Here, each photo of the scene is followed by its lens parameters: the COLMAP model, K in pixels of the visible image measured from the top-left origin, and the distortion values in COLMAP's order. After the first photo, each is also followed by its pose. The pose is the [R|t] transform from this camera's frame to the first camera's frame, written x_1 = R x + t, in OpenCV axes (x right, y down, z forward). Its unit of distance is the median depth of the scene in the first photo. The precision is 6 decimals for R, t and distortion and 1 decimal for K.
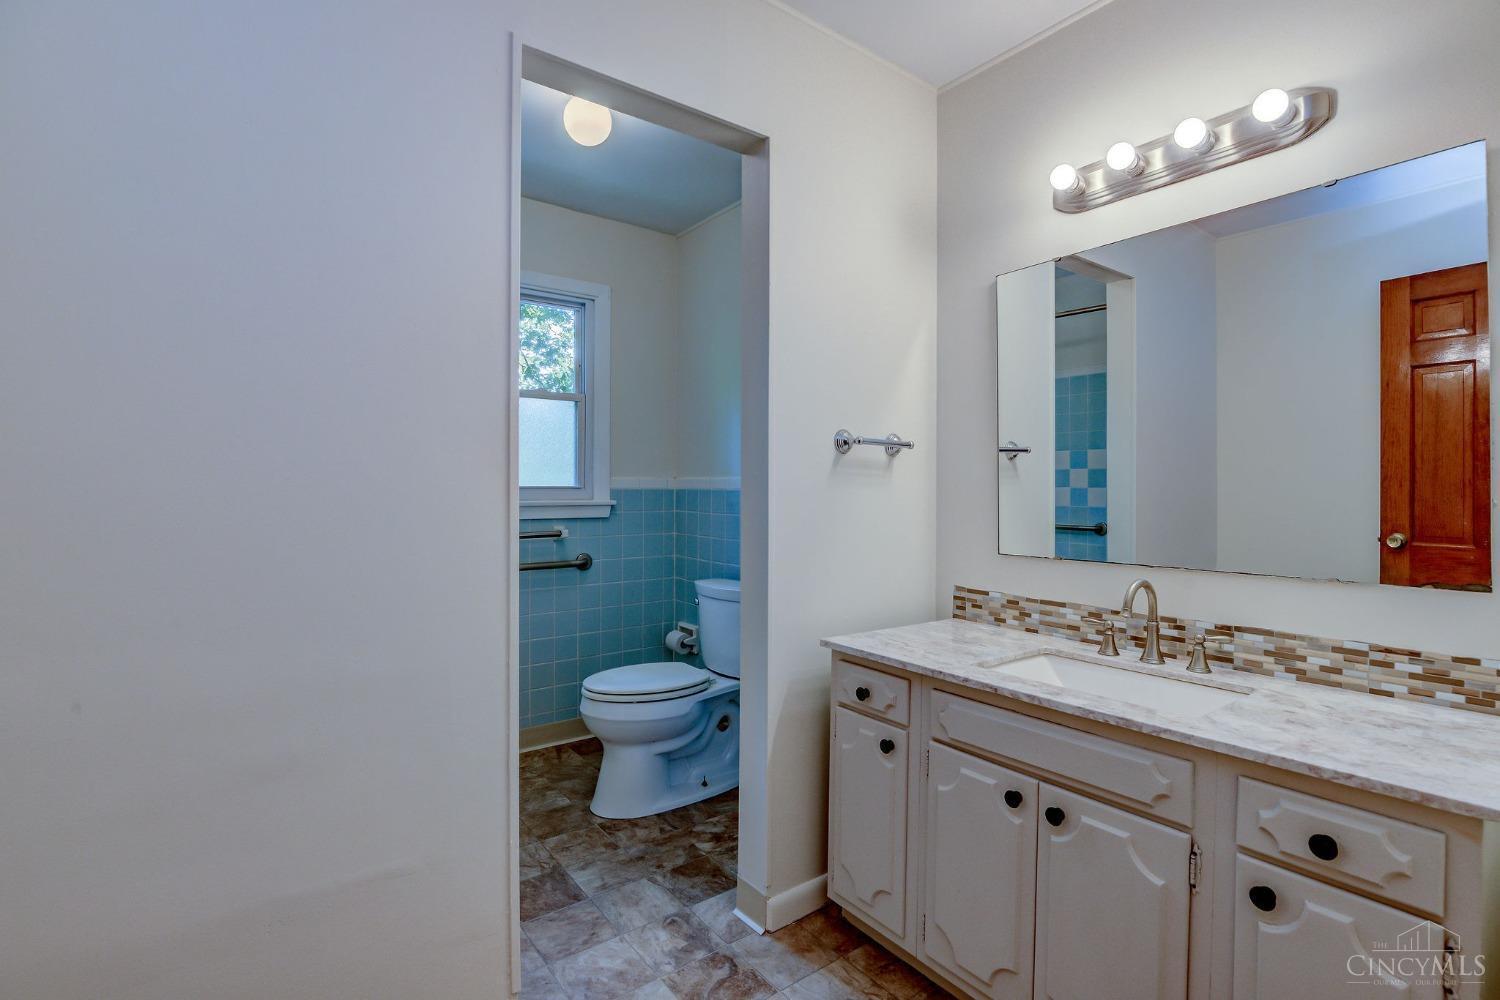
lens RADIAL K [[720.3, 0, 753.7], [0, 720.3, 487.8], [0, 0, 1]] dist [-0.024685, 0.001485]
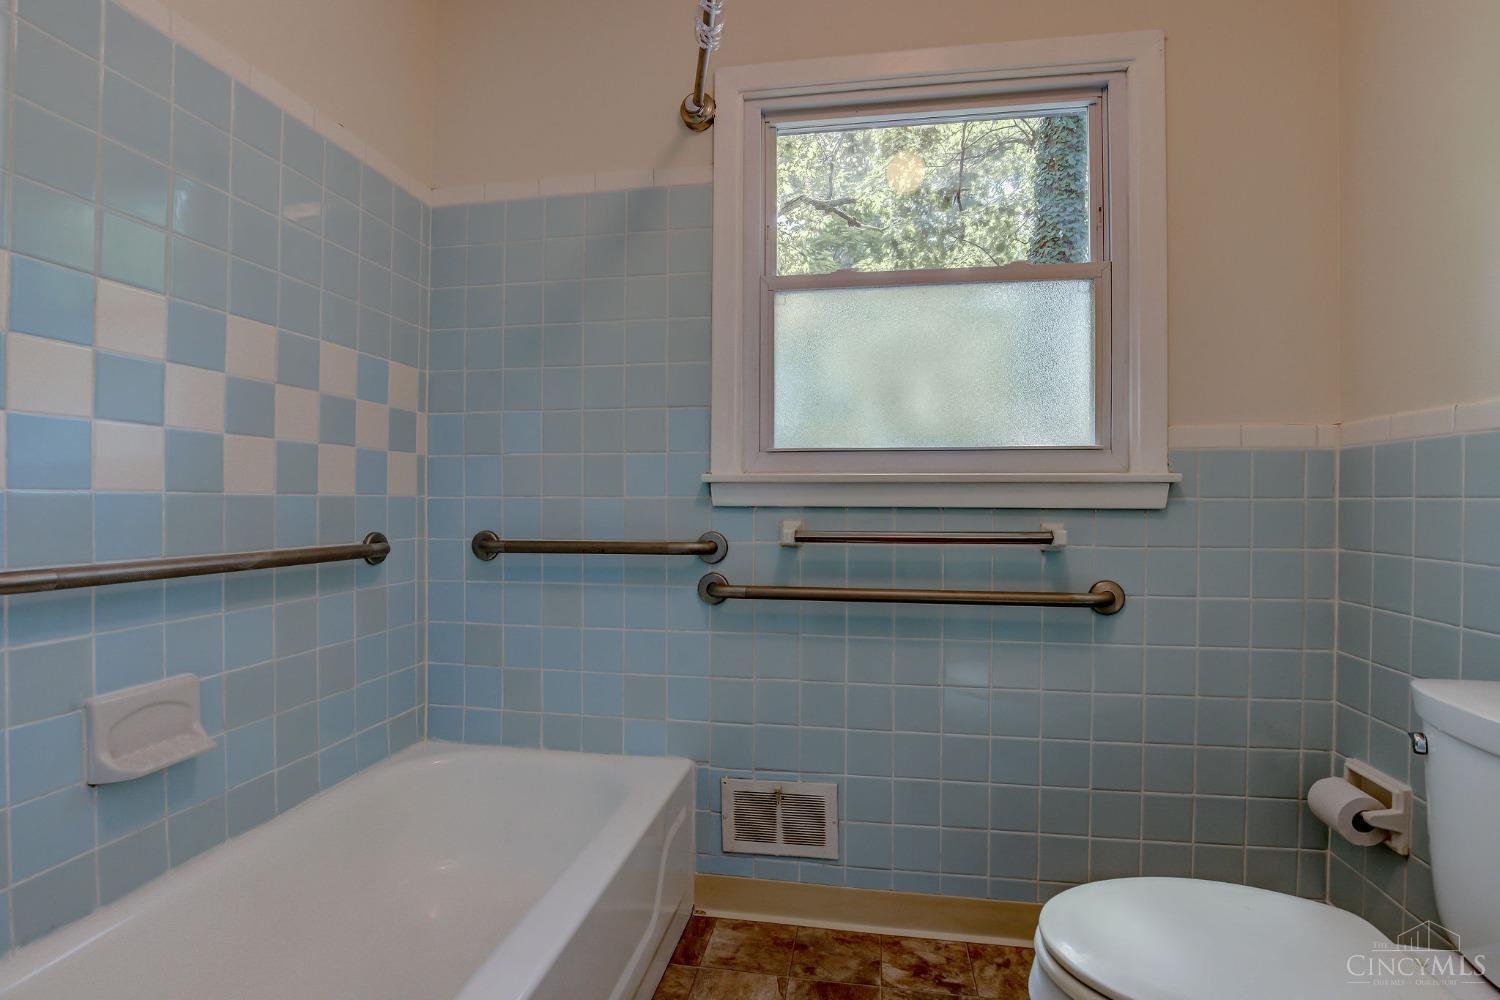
lens RADIAL K [[720.3, 0, 759.8], [0, 720.3, 494.3], [0, 0, 1]] dist [-0.024685, 0.001485]
pose [[0.708543, -0.001629, -0.705666, -0.055095], [-0.004554, 0.999966, -0.006881, 0.034689], [0.705653, 0.008089, 0.708511, 0.456492]]
